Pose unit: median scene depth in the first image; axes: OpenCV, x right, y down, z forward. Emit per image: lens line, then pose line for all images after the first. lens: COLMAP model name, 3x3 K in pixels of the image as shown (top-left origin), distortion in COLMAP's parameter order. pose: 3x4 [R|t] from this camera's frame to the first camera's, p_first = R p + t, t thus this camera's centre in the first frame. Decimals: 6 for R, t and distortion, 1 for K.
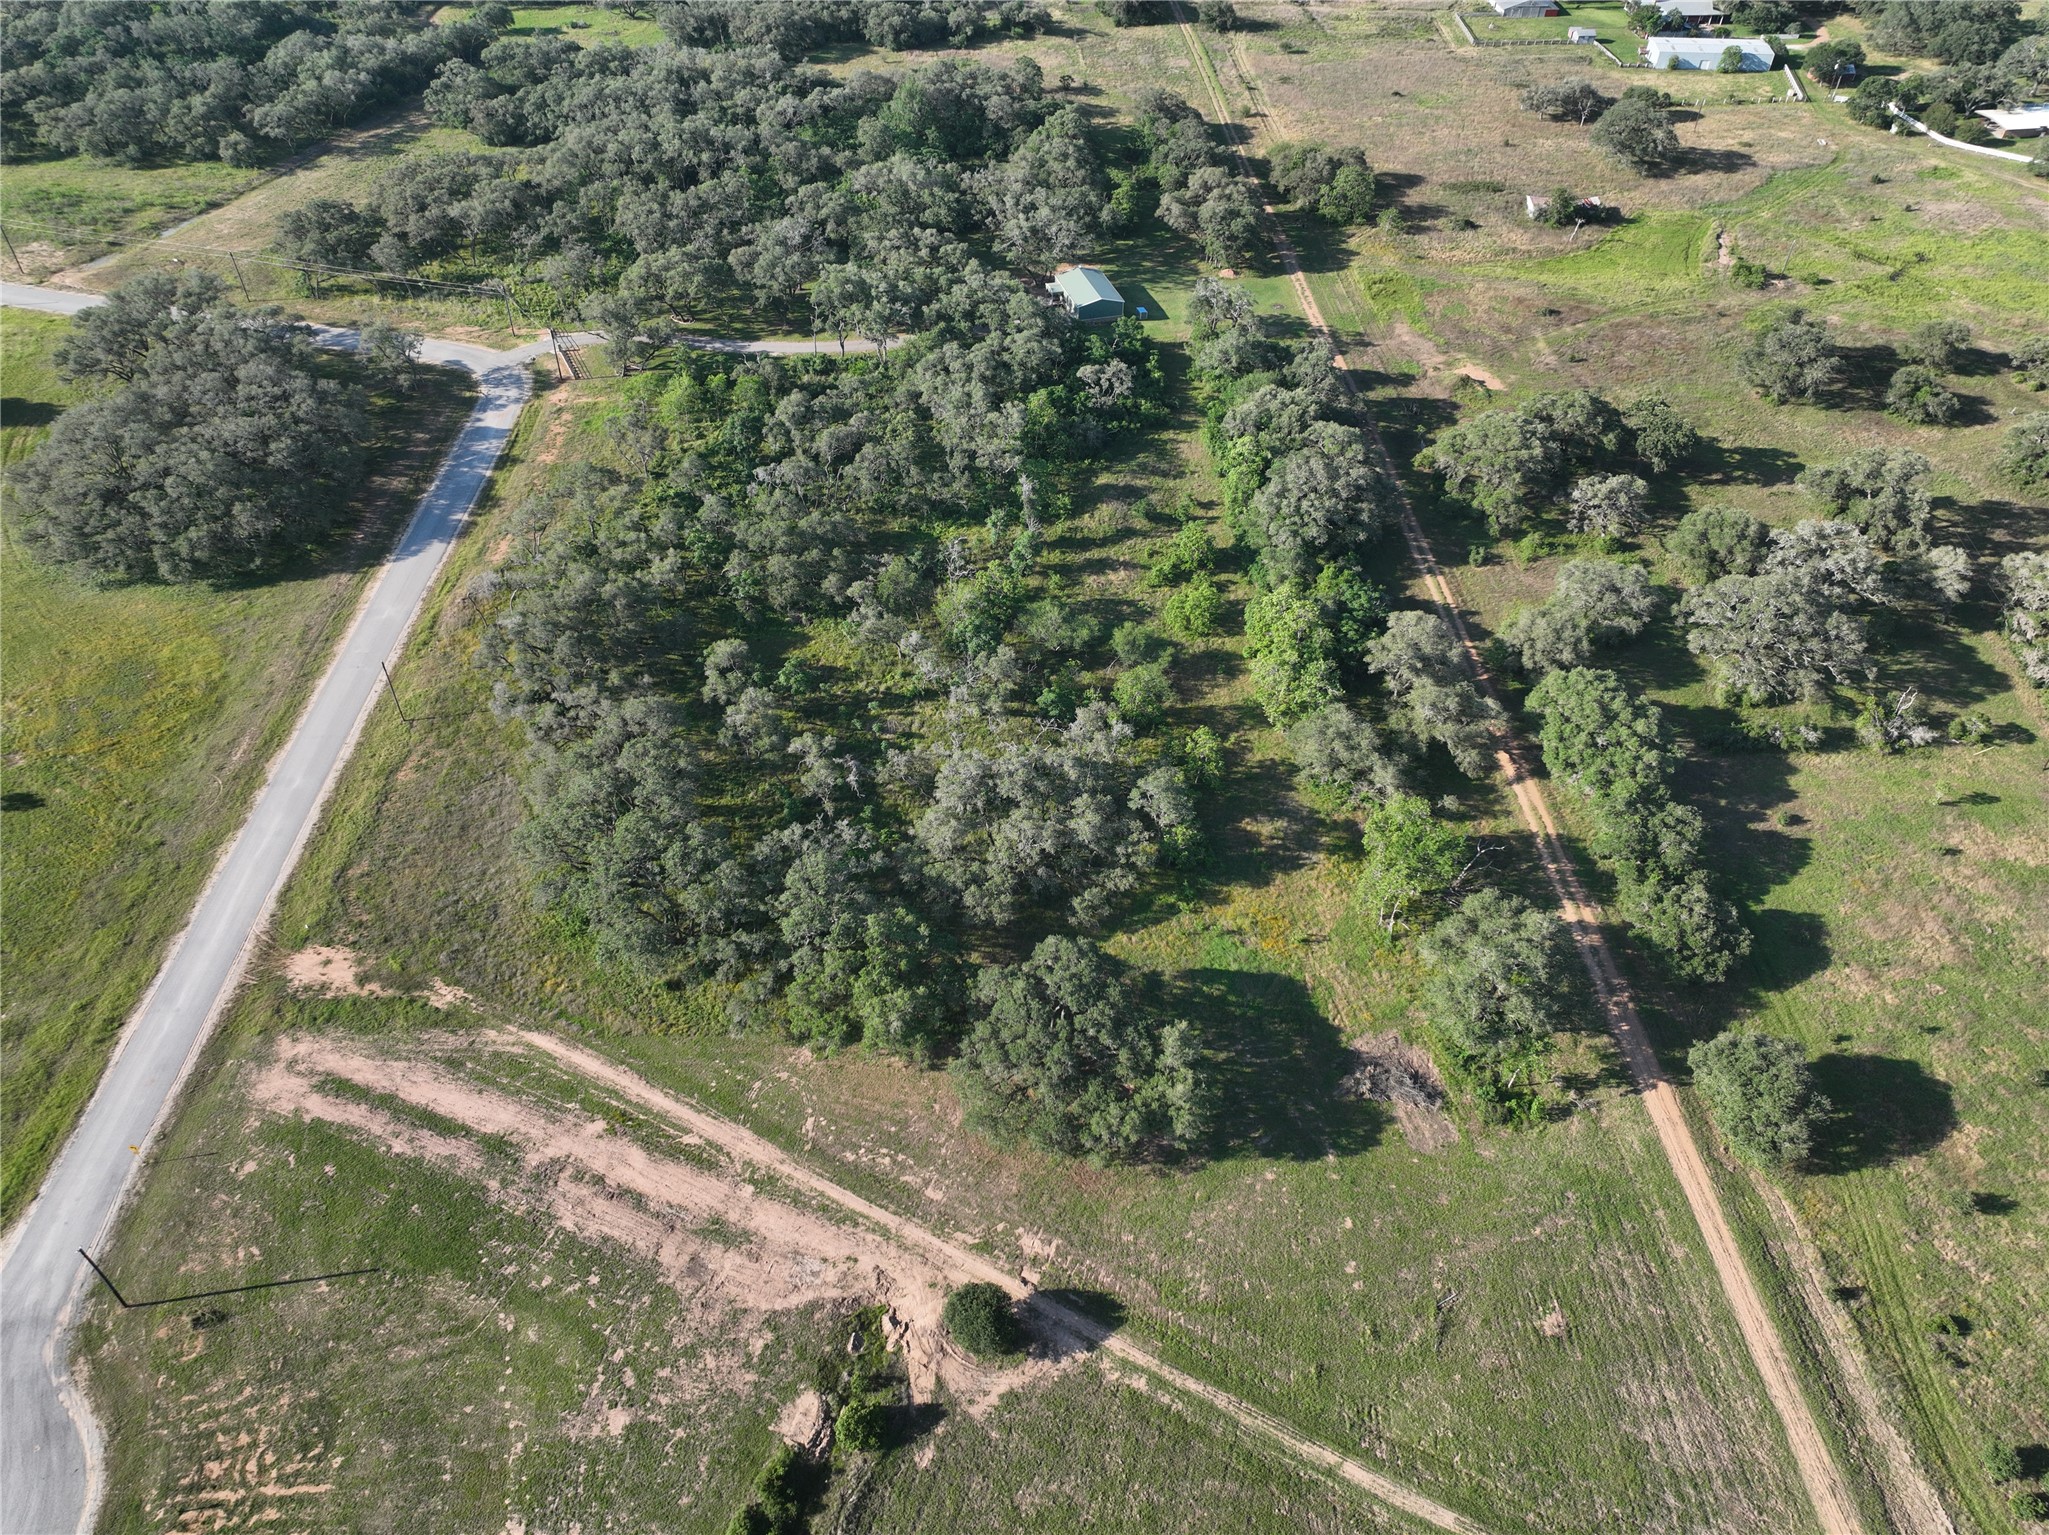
lens RADIAL K [[1445.6, 0, 1024.2], [0, 1445.6, 762.2], [0, 0, 1]] dist [-0.009283, 0.026048]
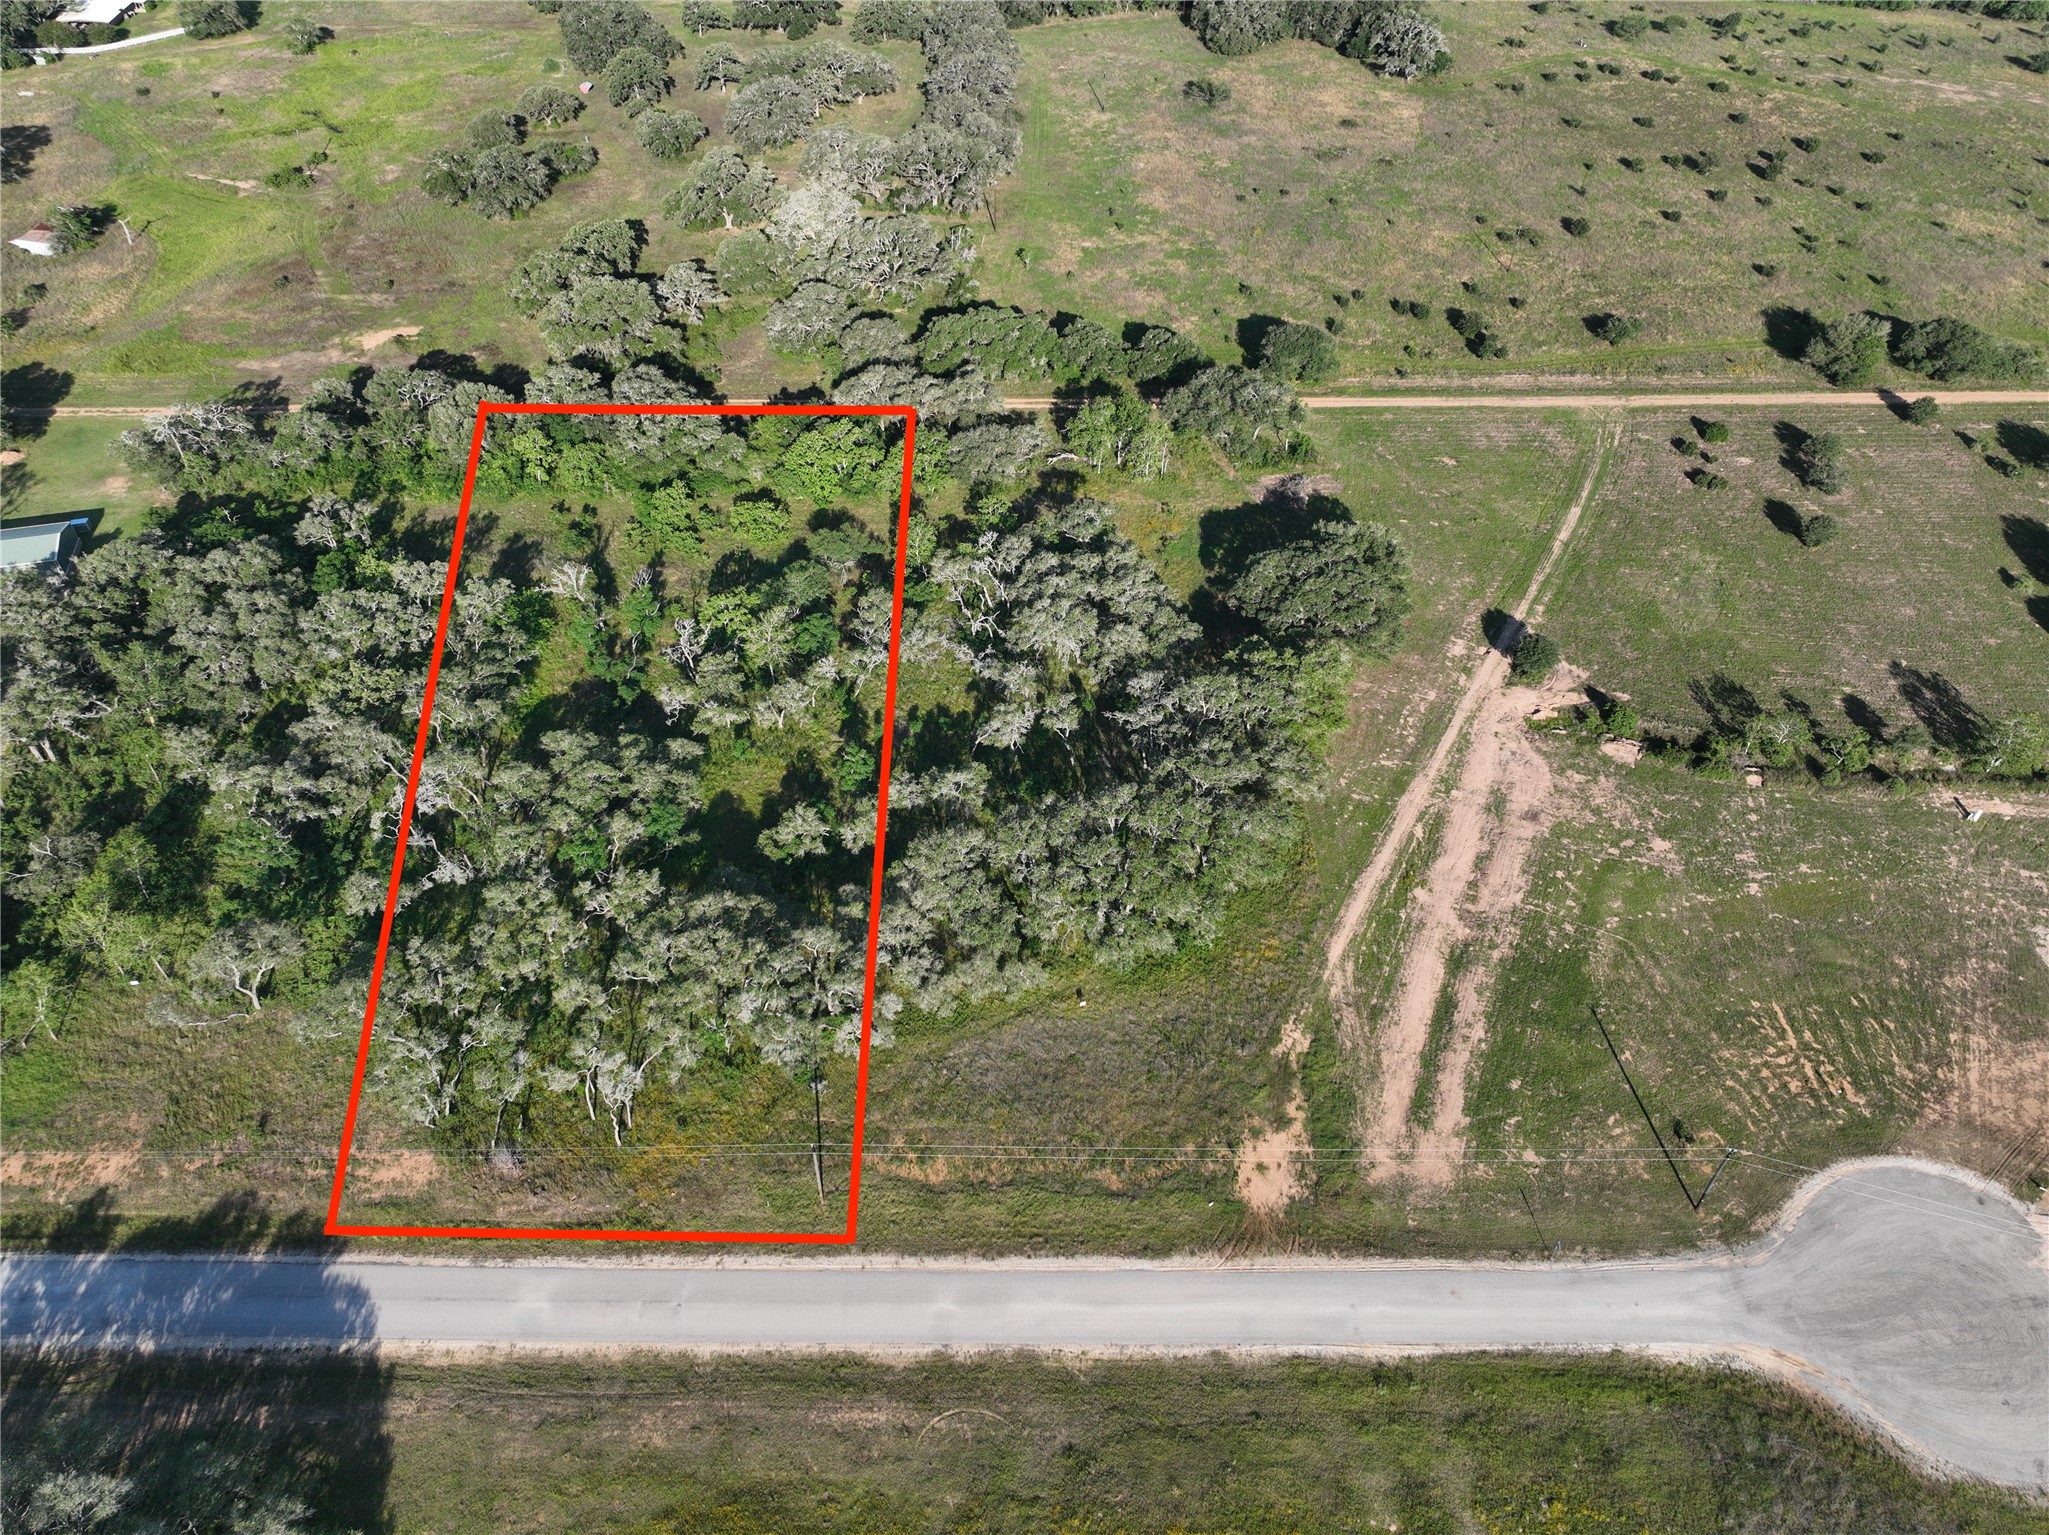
lens RADIAL K [[1445.6, 0, 1024.2], [0, 1445.6, 762.2], [0, 0, 1]] dist [-0.009283, 0.026048]
pose [[0.019801, -0.697180, 0.716623, -0.944909], [0.666018, 0.543774, 0.510617, -0.531350], [-0.745673, 0.467173, 0.475102, 0.592004]]
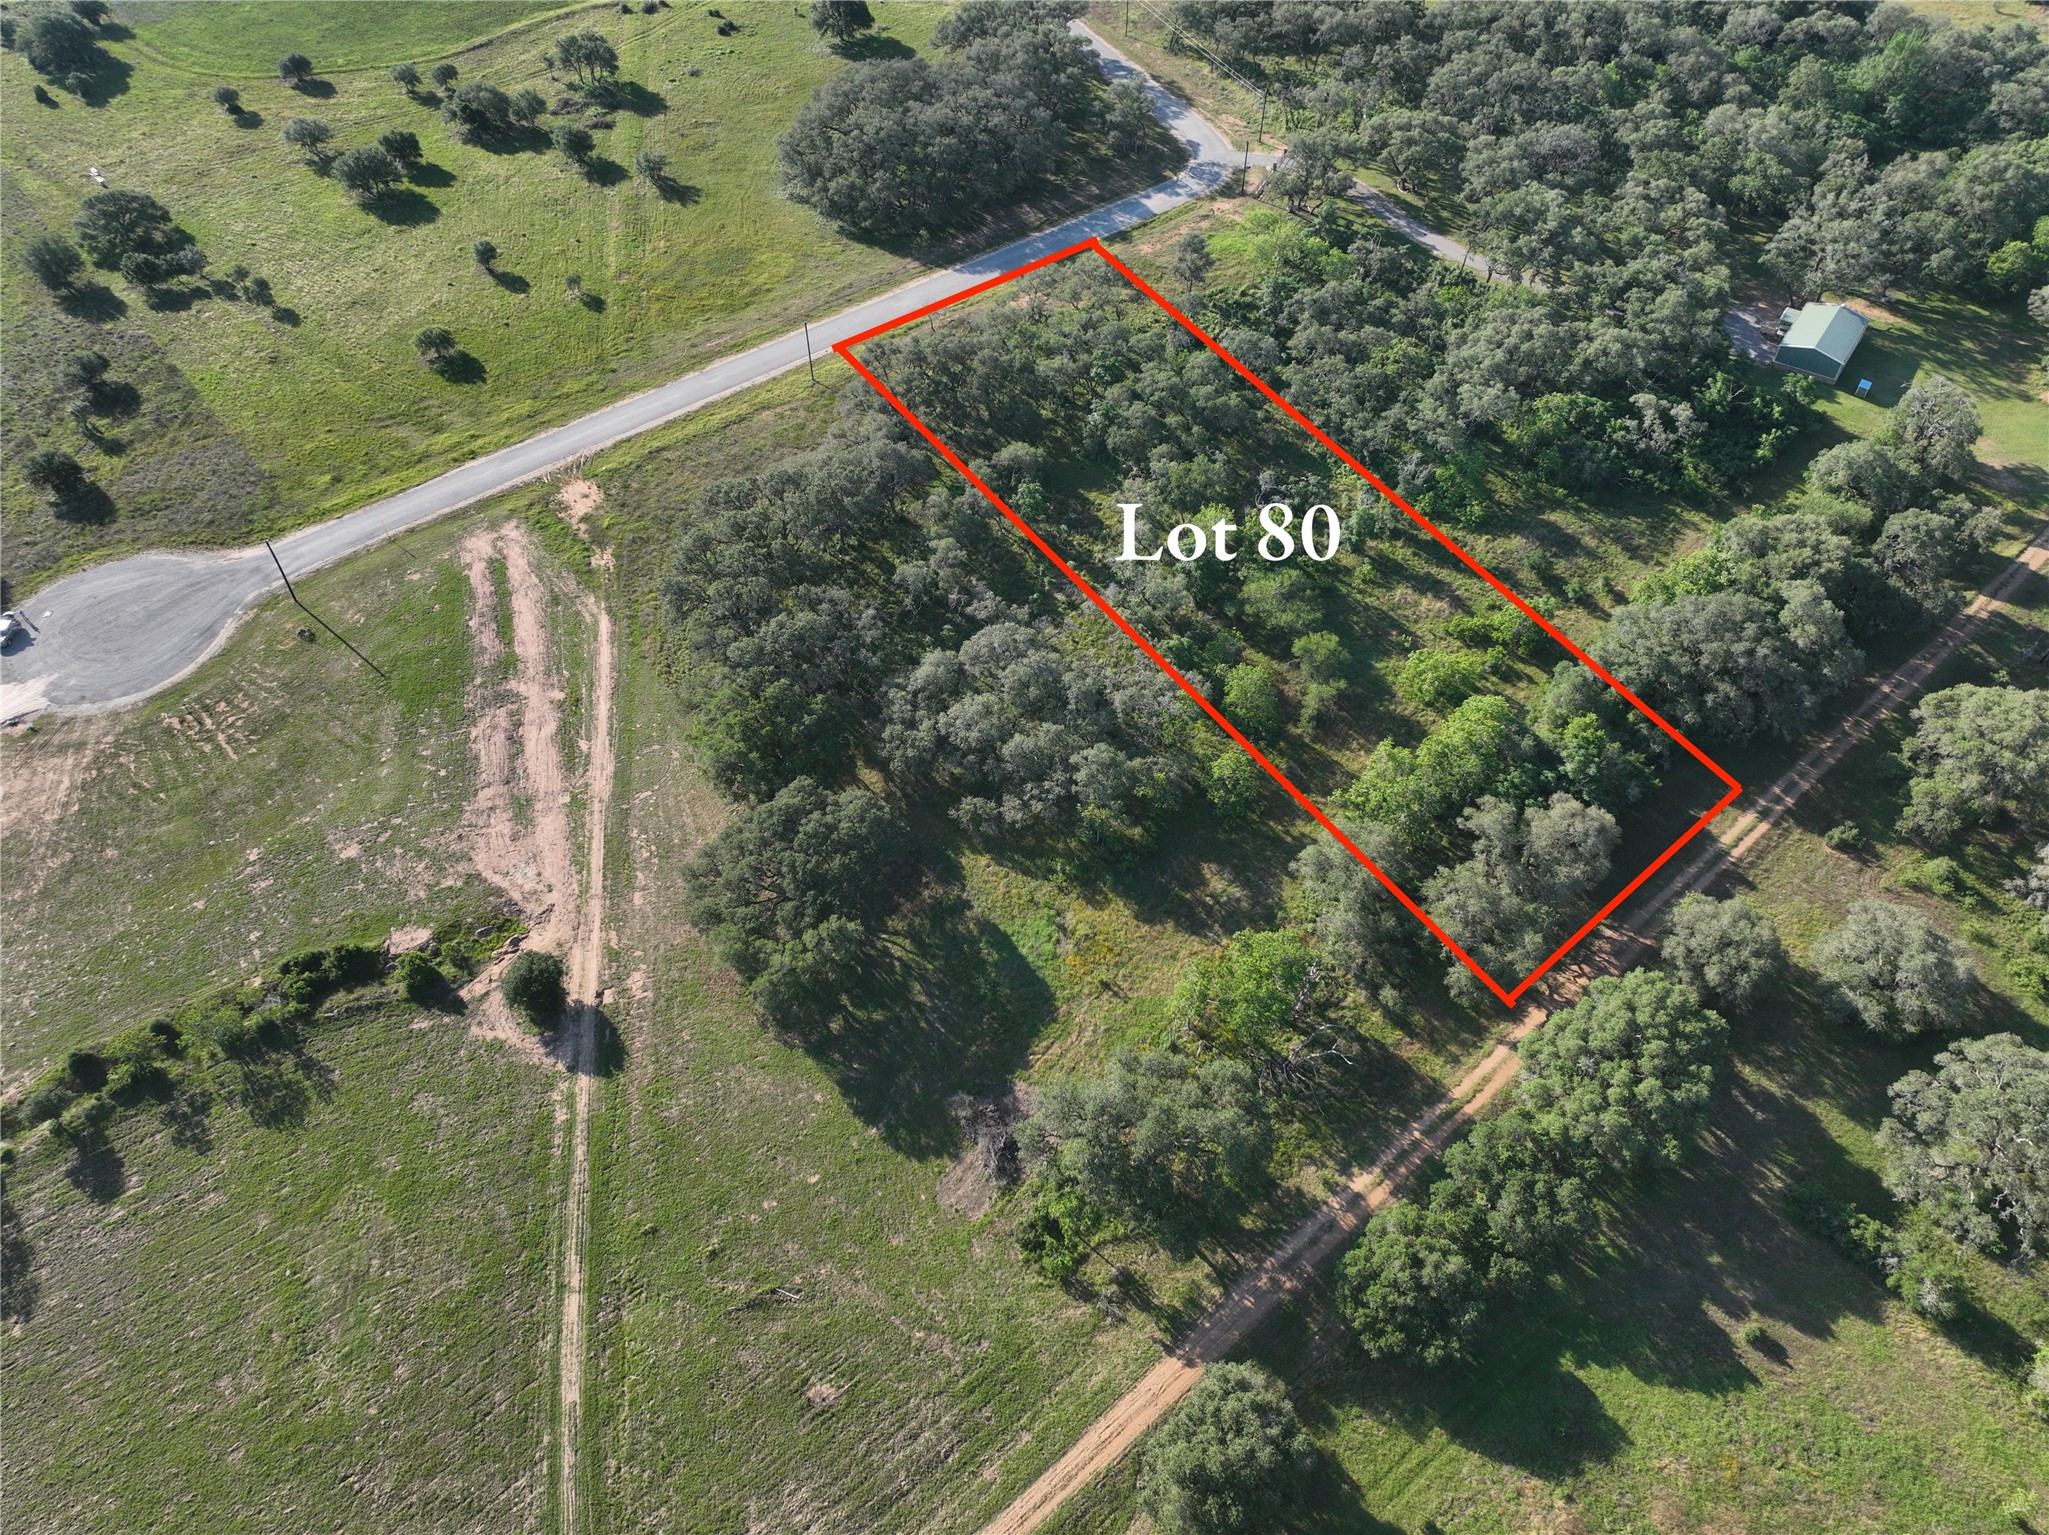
lens RADIAL K [[1445.6, 0, 1024.2], [0, 1445.6, 762.2], [0, 0, 1]] dist [-0.009283, 0.026048]
pose [[0.624292, 0.568247, -0.536054, 0.585386], [-0.515978, 0.815162, 0.263206, -0.208700], [0.586537, 0.112275, 0.802102, 0.232270]]
